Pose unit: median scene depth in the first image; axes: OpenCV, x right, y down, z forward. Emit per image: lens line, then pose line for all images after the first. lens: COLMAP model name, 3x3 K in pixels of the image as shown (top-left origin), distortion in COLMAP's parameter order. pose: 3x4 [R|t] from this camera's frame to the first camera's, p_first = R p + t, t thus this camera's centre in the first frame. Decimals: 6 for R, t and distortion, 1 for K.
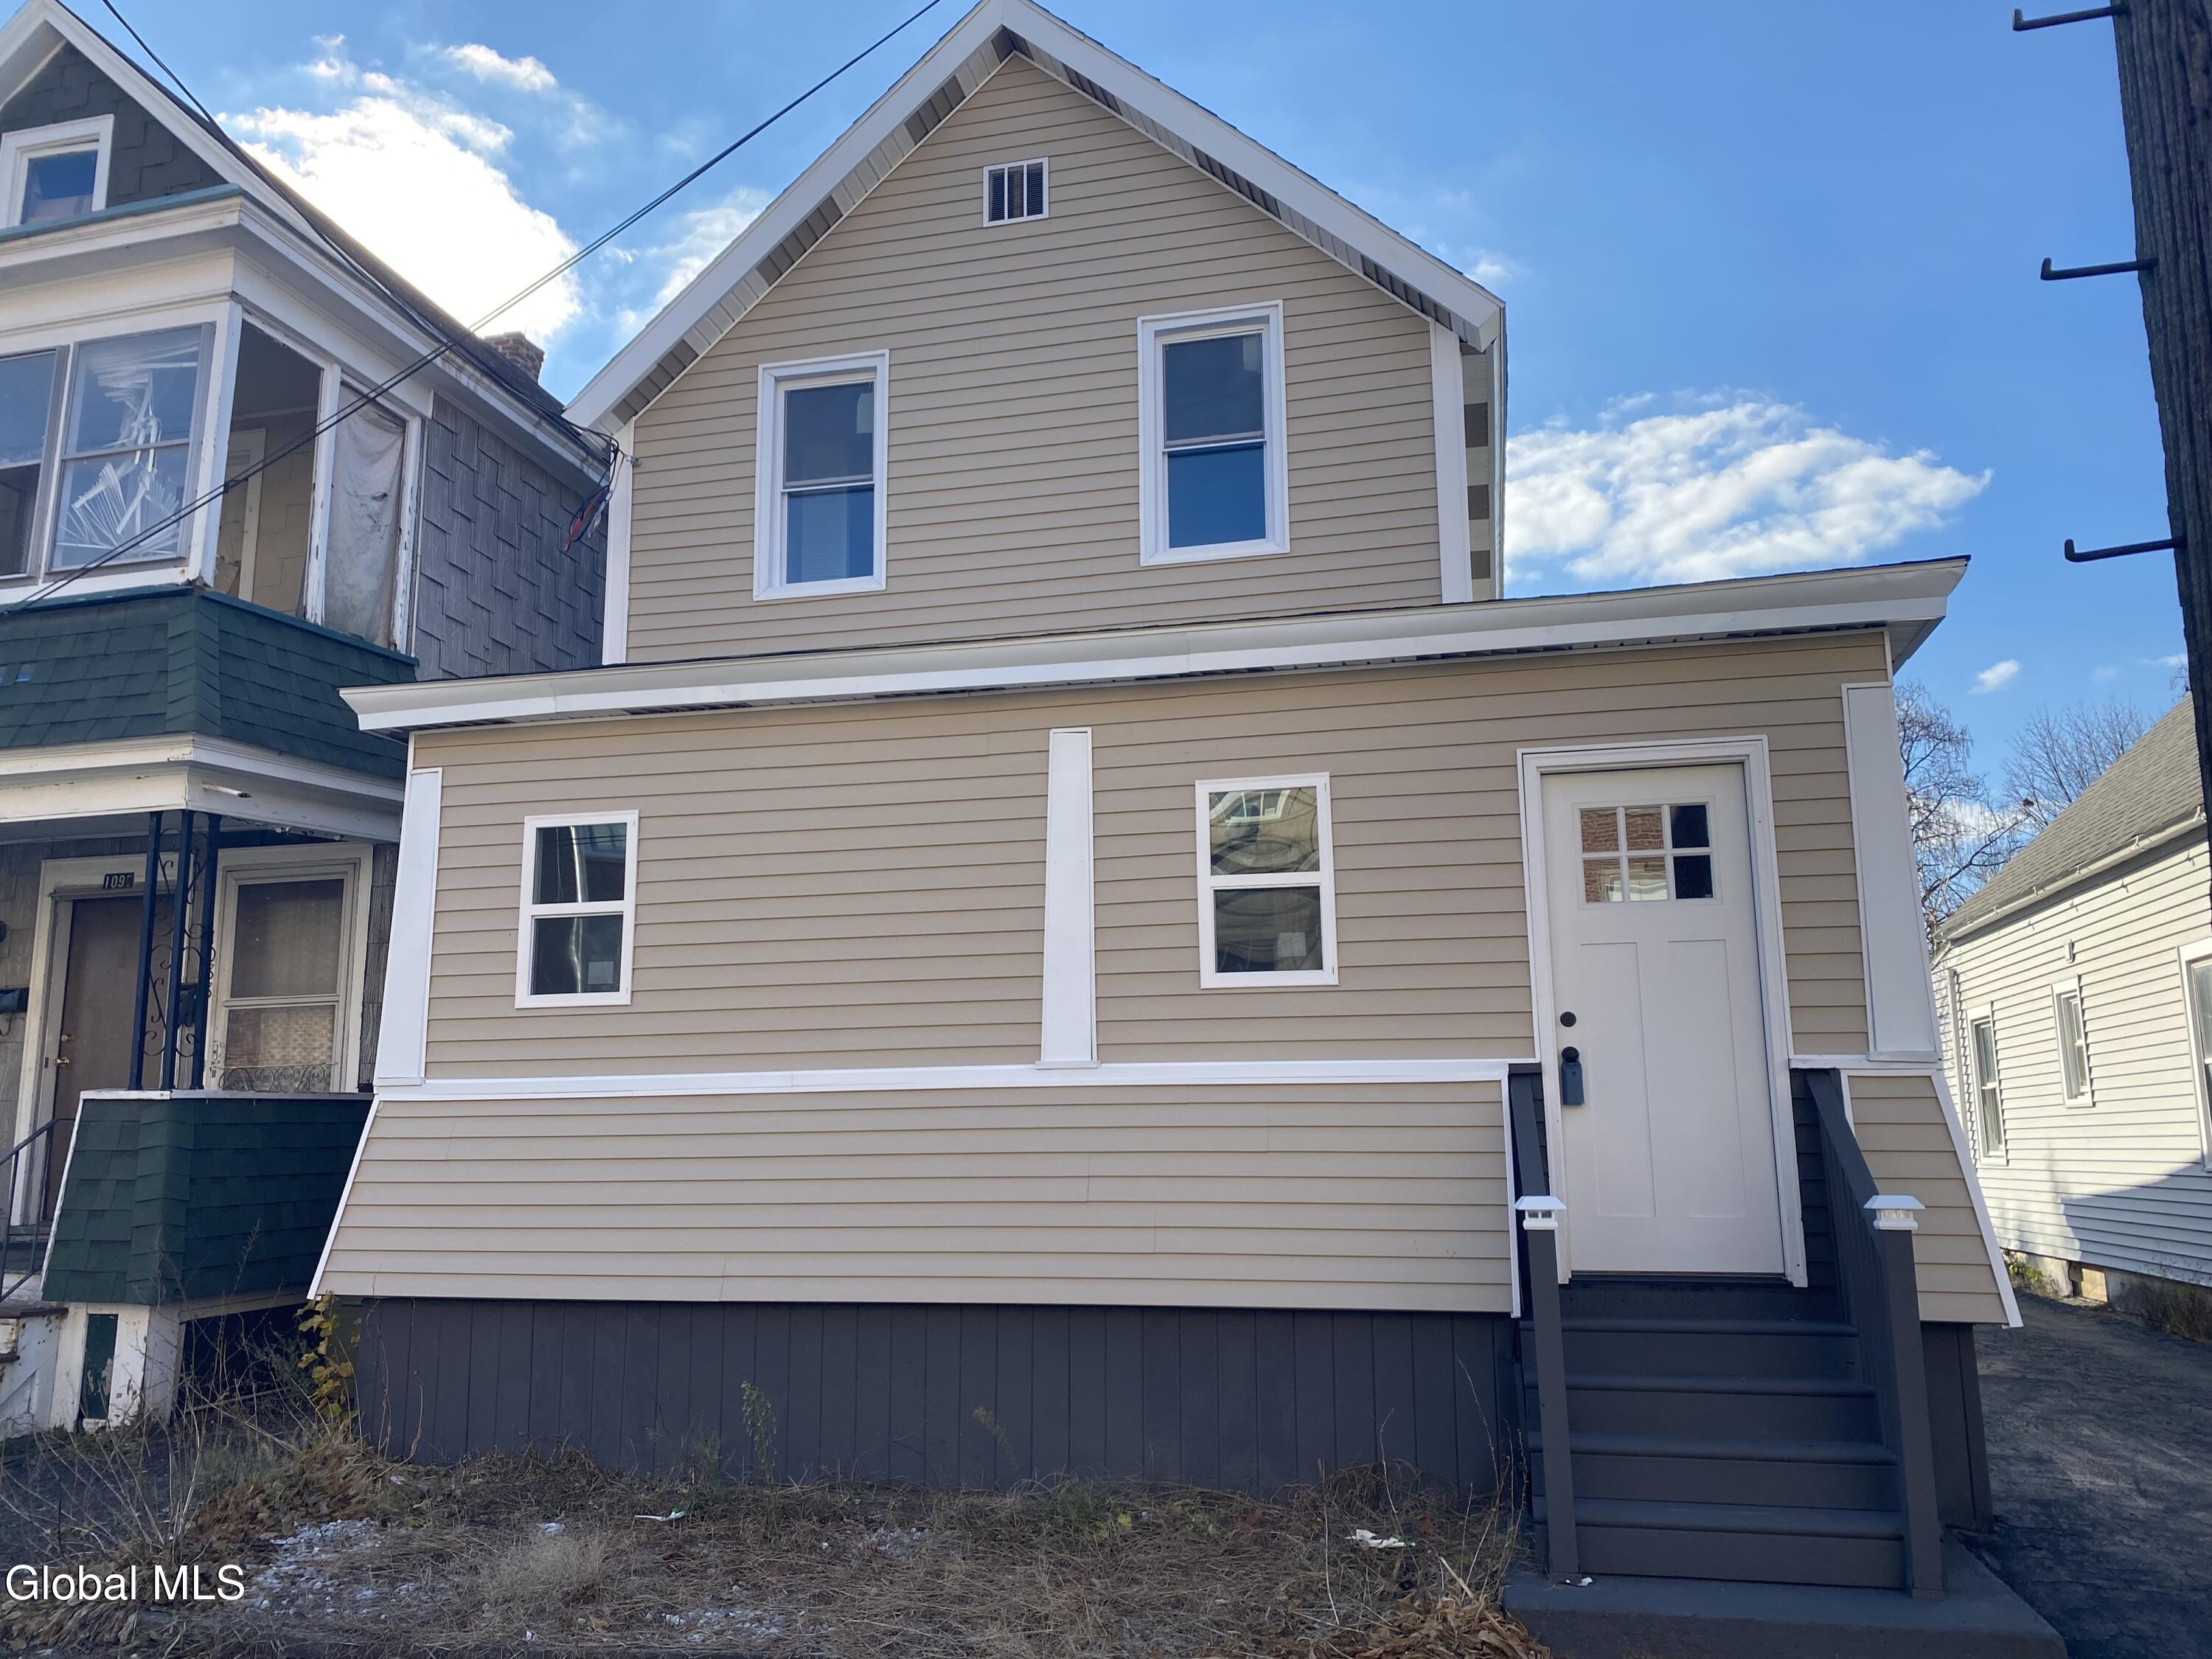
lens RADIAL K [[1670.1, 0, 1106.0], [0, 1670.1, 829.5], [0, 0, 1]] dist [0.052767, -0.039510]
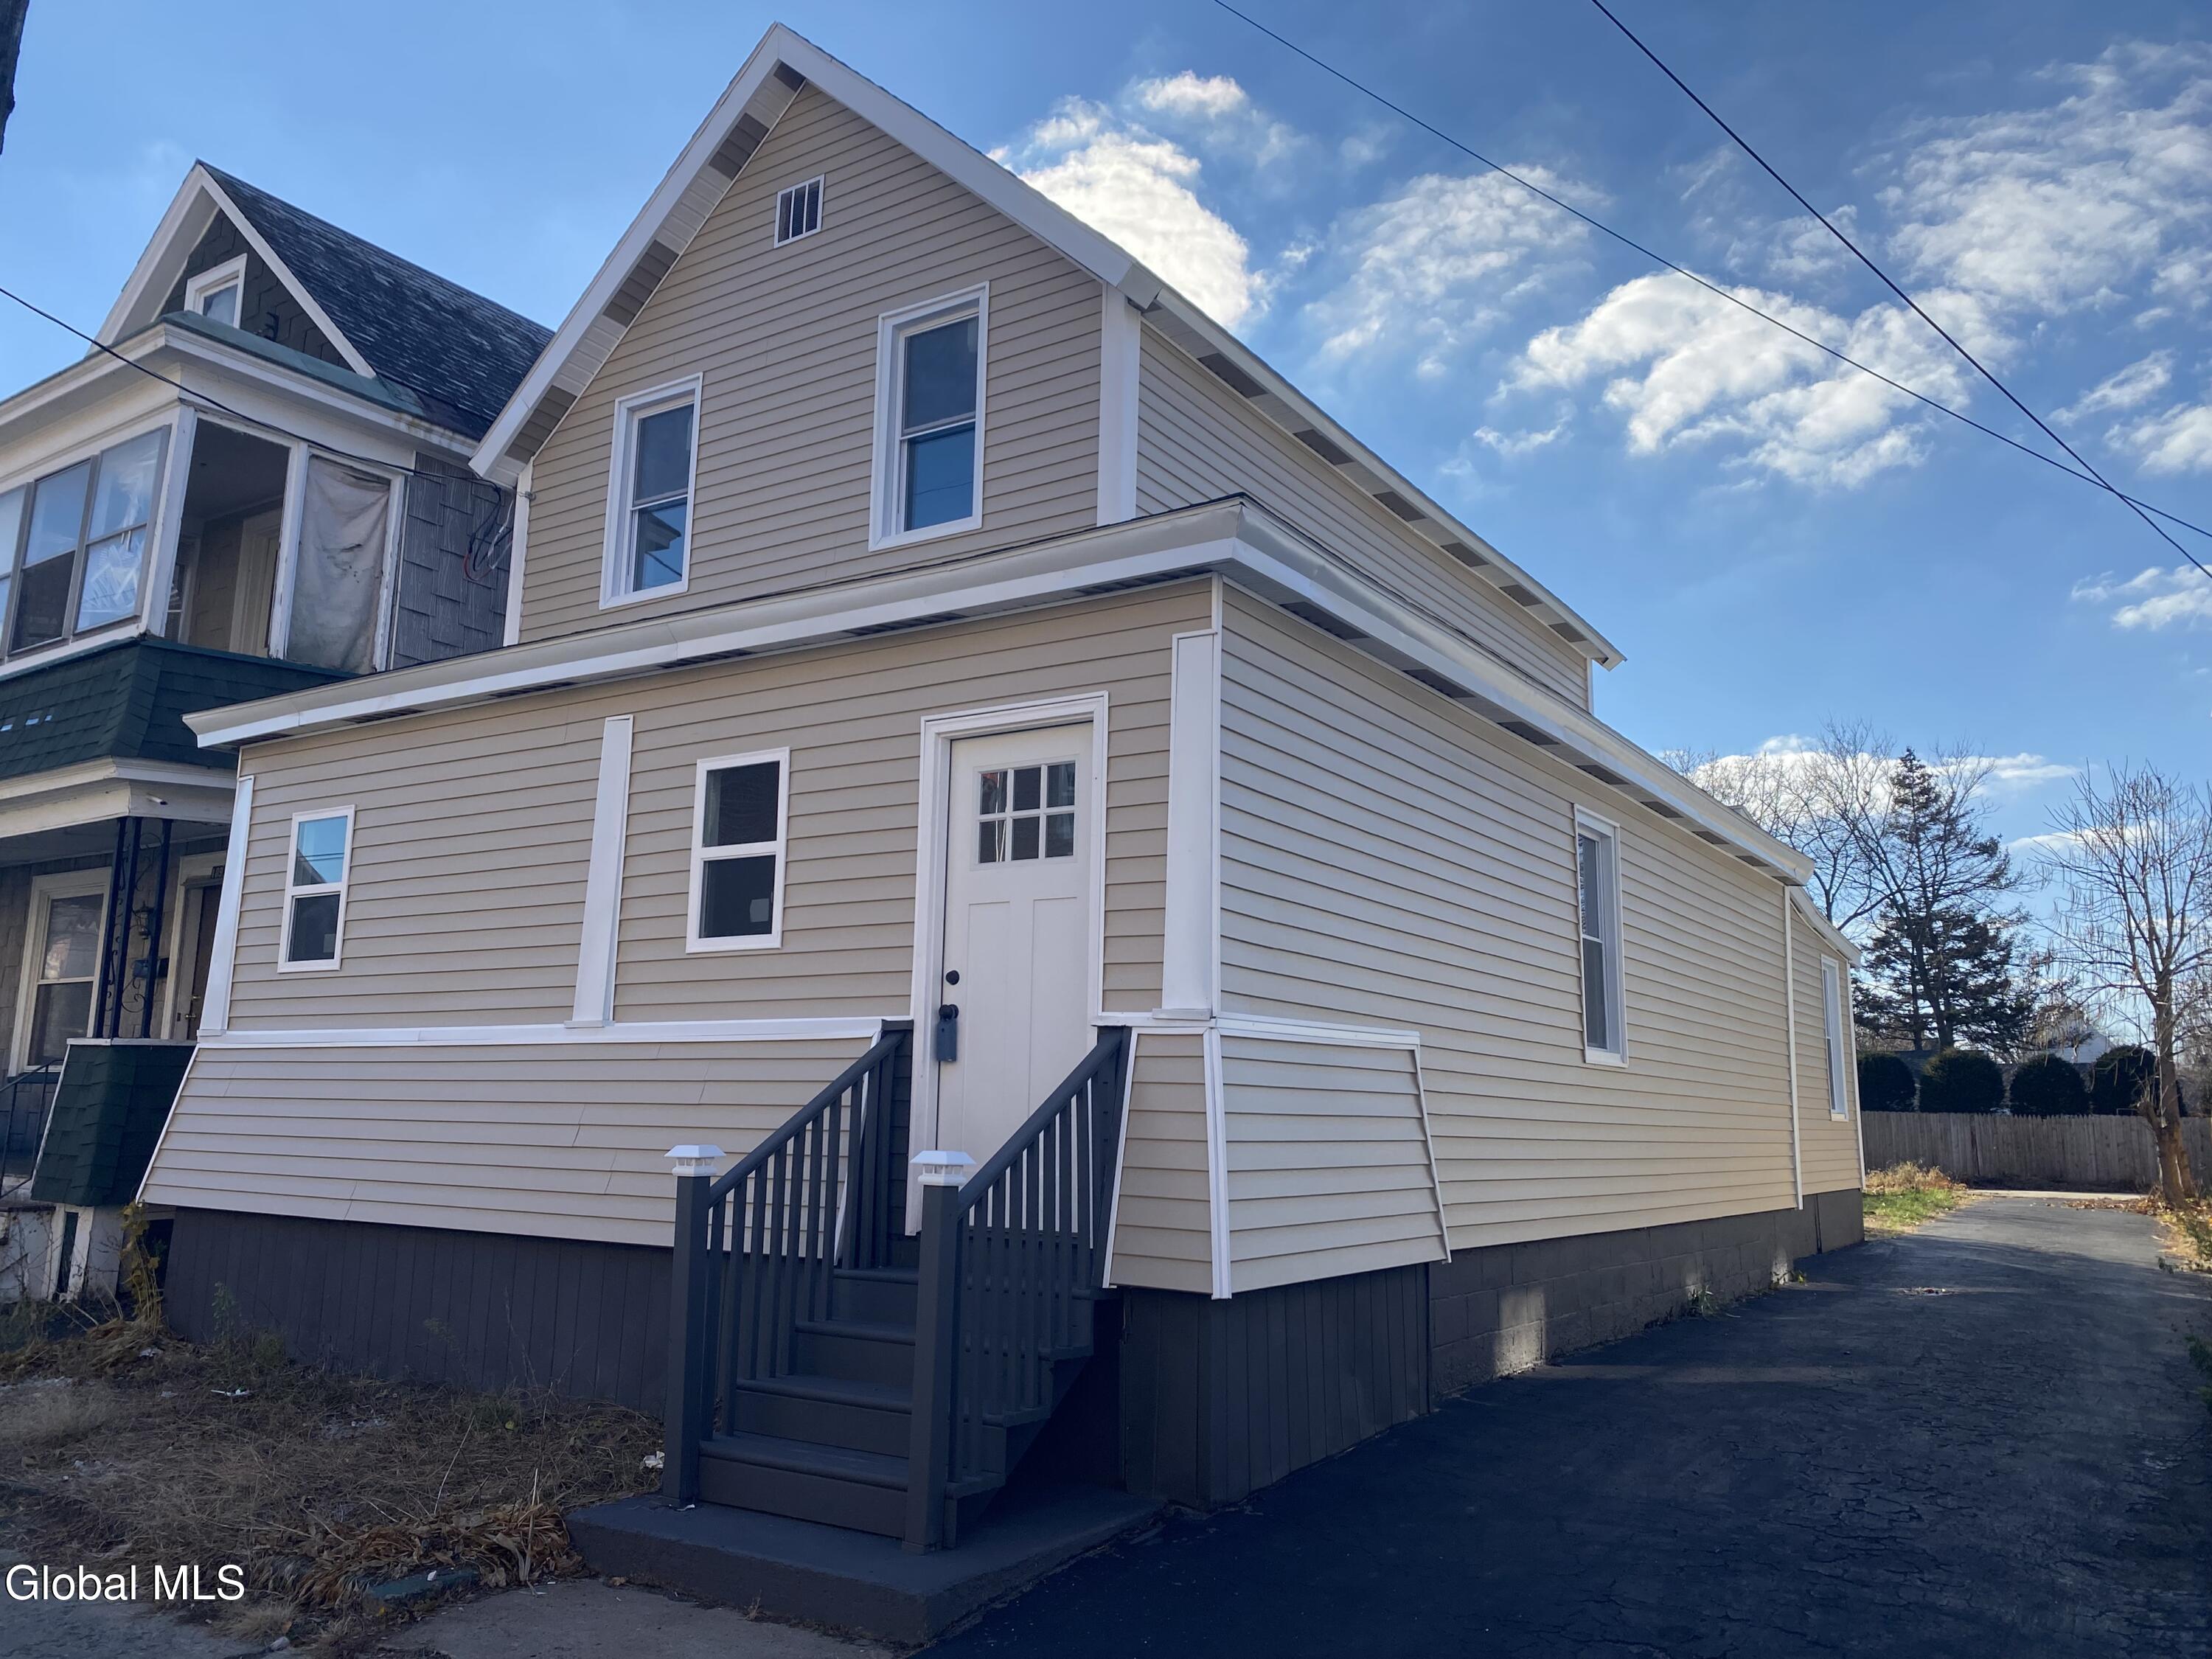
lens RADIAL K [[1710.1, 0, 1116.6], [0, 1710.1, 796.8], [0, 0, 1]] dist [0.028442, -0.000886]
pose [[0.937634, -0.037619, -0.345582, 0.613820], [0.037616, 0.999270, -0.006719, 0.010705], [0.345583, -0.006699, 0.938364, 0.049196]]
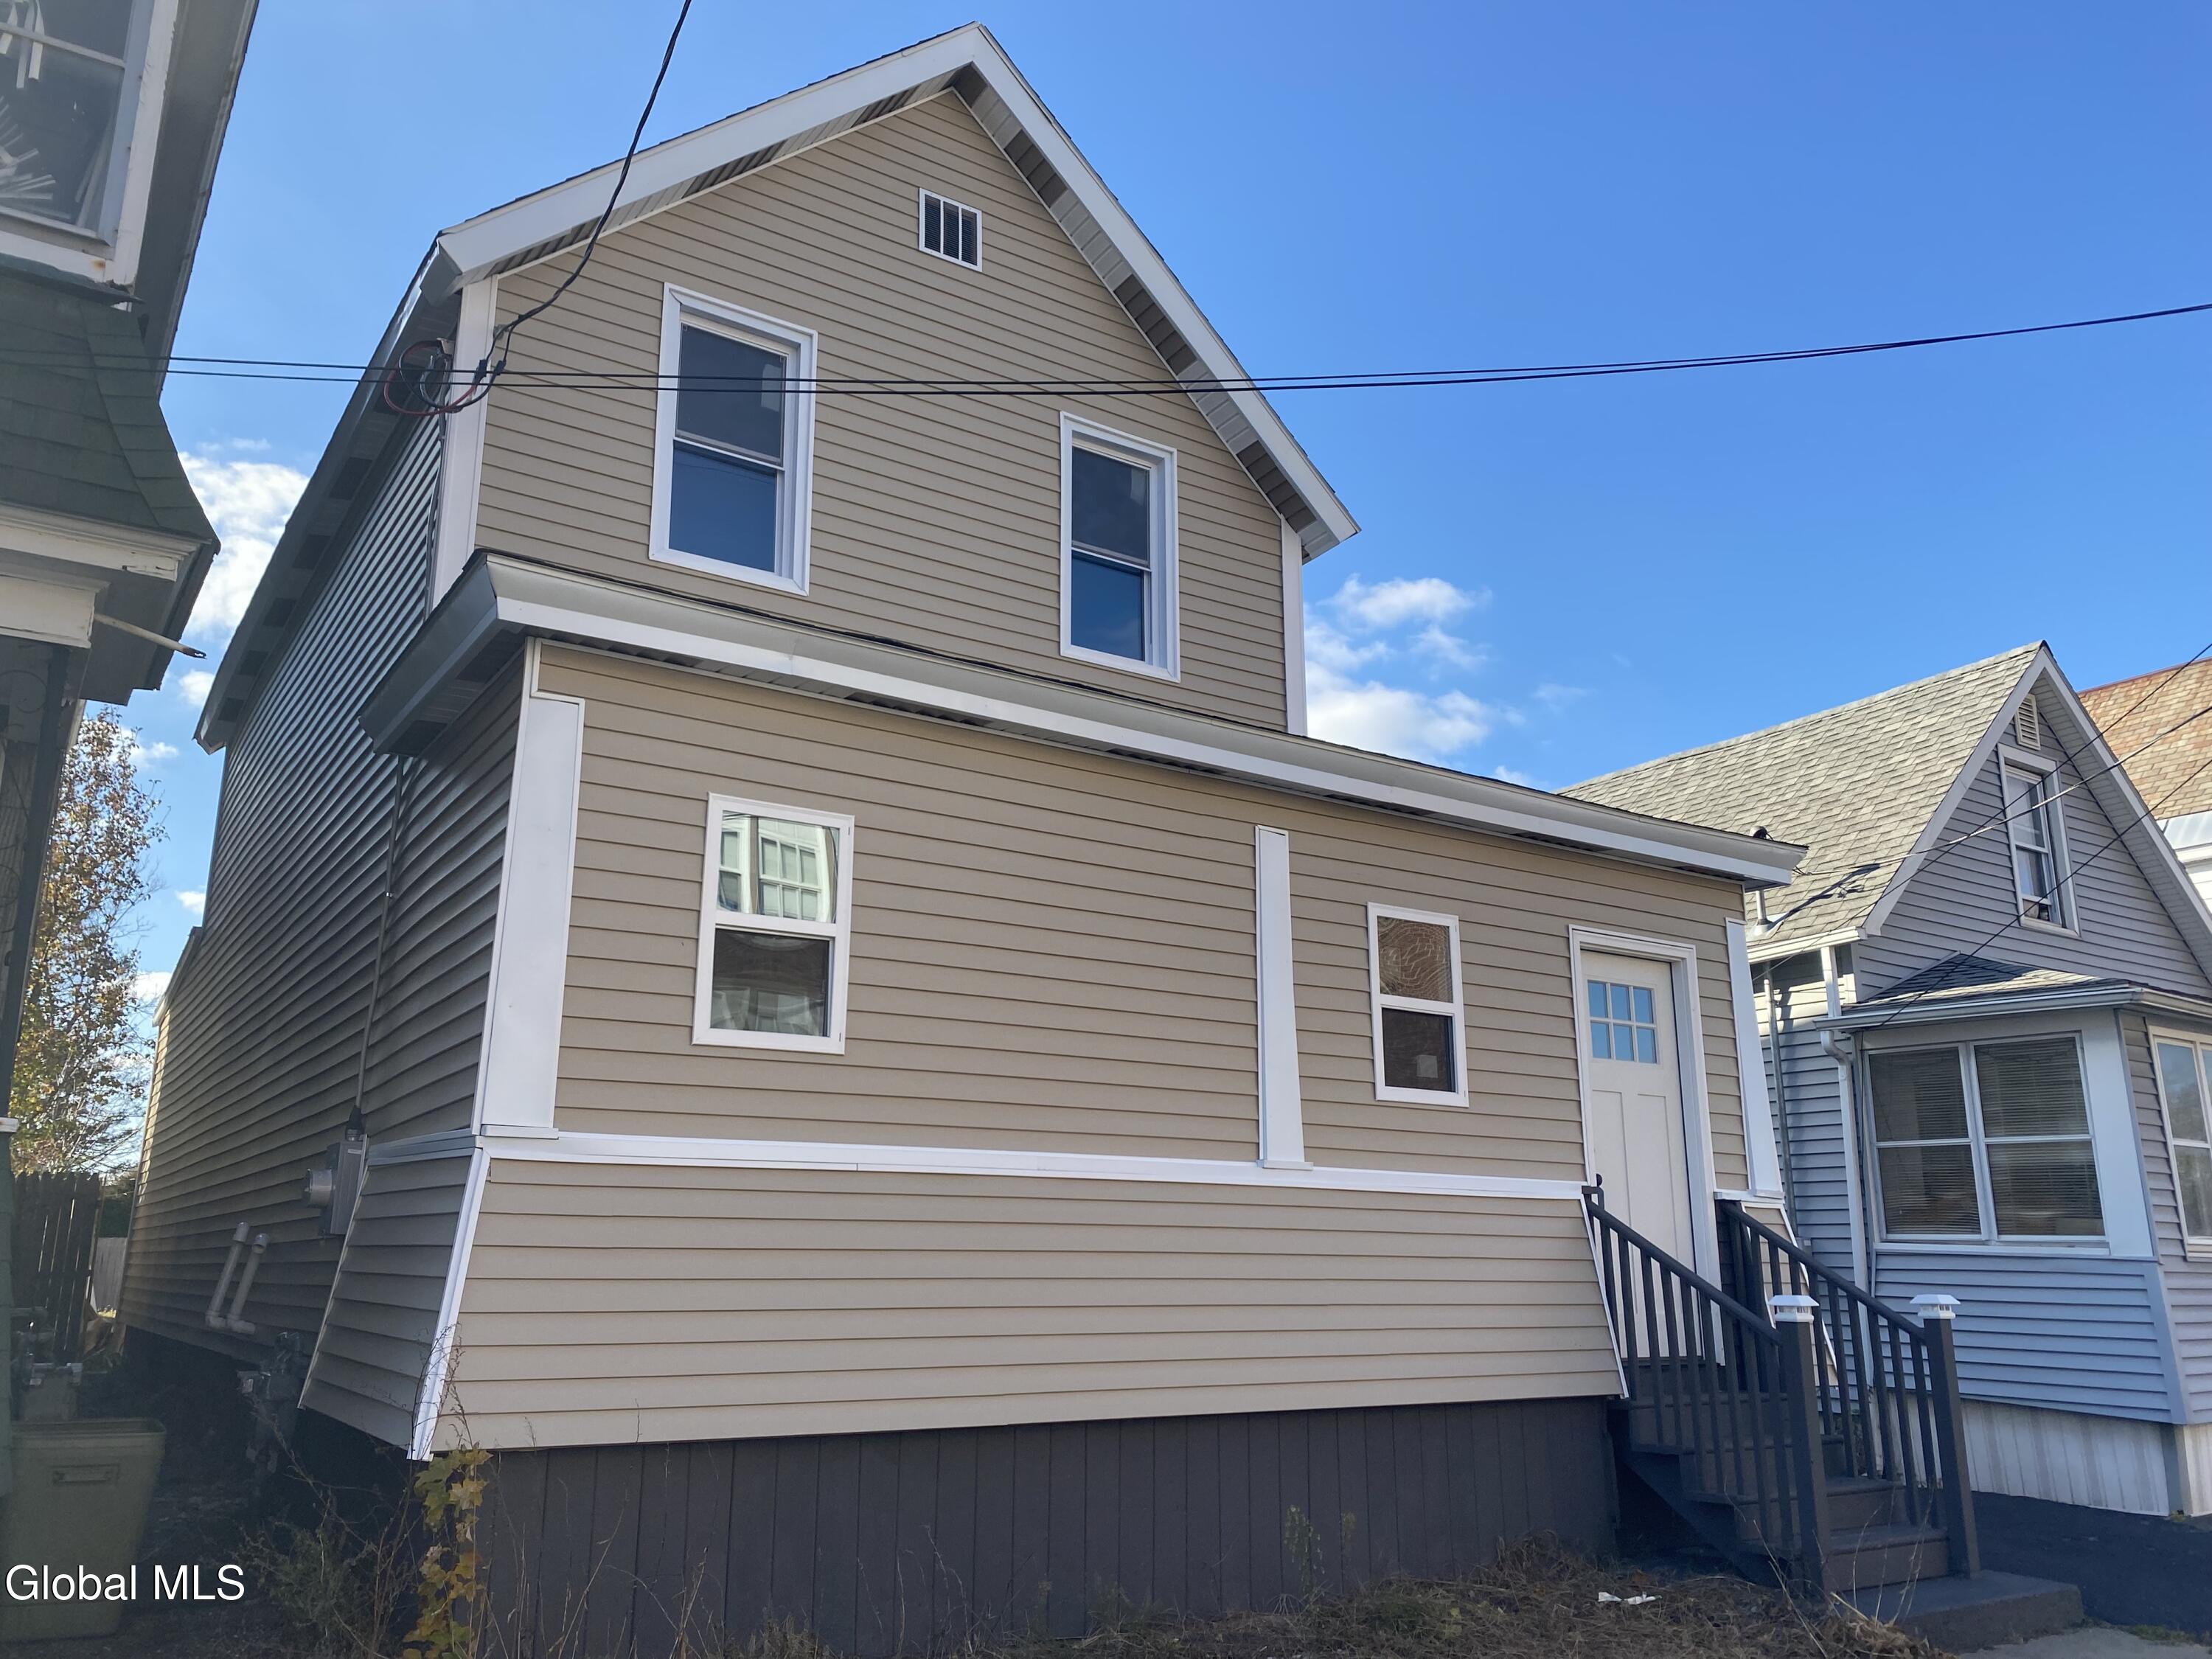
lens RADIAL K [[1669.1, 0, 1093.7], [0, 1669.1, 855.1], [0, 0, 1]] dist [0.020699, -0.001580]
pose [[0.688206, 0.187513, 0.700865, -0.726151], [-0.142143, 0.982150, -0.123194, 0.086251], [-0.711455, -0.014840, 0.702575, 0.339053]]
